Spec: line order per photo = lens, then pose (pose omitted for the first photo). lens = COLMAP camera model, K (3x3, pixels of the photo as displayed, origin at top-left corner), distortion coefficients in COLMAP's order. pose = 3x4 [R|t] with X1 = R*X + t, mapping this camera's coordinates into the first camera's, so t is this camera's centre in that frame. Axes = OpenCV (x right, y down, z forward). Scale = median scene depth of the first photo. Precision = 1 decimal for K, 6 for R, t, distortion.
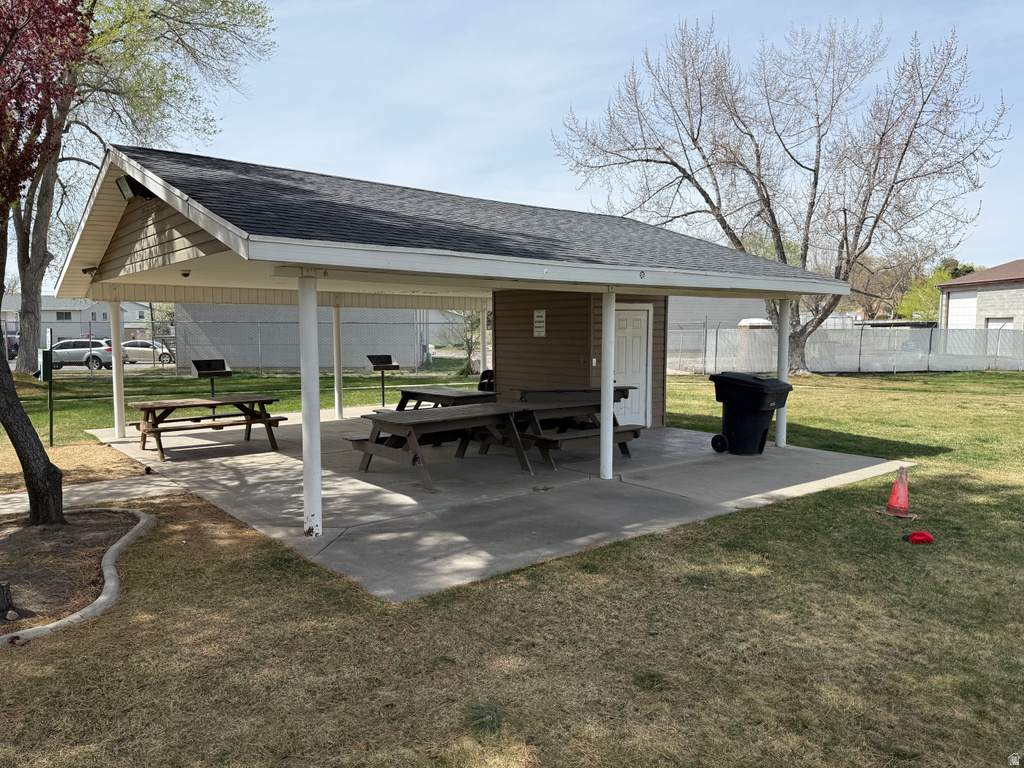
lens RADIAL K [[715.4, 0, 509.7], [0, 715.4, 384.5], [0, 0, 1]] dist [0.073830, -0.095884]
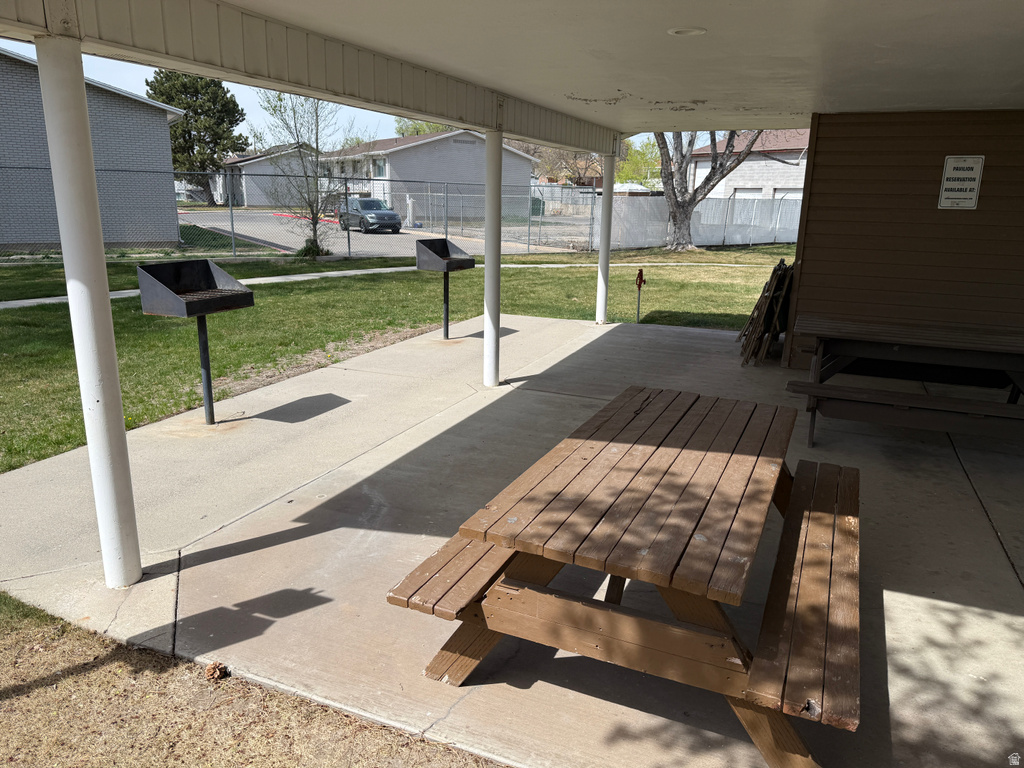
lens RADIAL K [[715.4, 0, 509.7], [0, 715.4, 384.5], [0, 0, 1]] dist [0.073830, -0.095884]
pose [[0.886029, -0.100433, 0.452622, -0.212750], [0.015780, 0.982222, 0.187057, -0.019992], [-0.463362, -0.158595, 0.871862, 0.294937]]
